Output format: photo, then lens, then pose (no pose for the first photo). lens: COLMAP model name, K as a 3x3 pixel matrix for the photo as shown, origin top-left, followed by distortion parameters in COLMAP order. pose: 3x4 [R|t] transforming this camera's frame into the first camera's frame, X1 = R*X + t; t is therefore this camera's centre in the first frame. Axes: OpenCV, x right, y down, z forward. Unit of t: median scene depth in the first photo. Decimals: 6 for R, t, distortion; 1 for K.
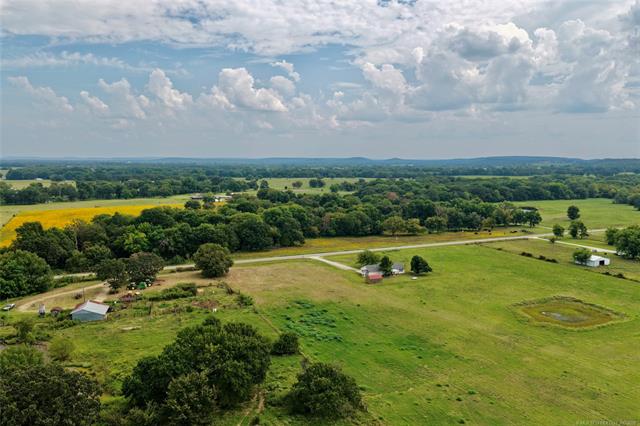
lens RADIAL K [[535.9, 0, 325.4], [0, 535.9, 216.2], [0, 0, 1]] dist [-0.005576, 0.035146]
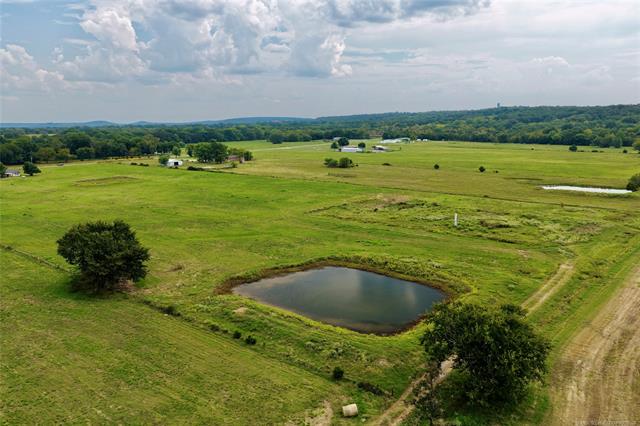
lens RADIAL K [[535.9, 0, 324.0], [0, 535.9, 211.2], [0, 0, 1]] dist [-0.005576, 0.035146]
pose [[0.904648, -0.086442, 0.417301, 0.167865], [0.062618, 0.995546, 0.070478, 0.092050], [-0.421534, -0.037627, 0.906032, -0.349484]]
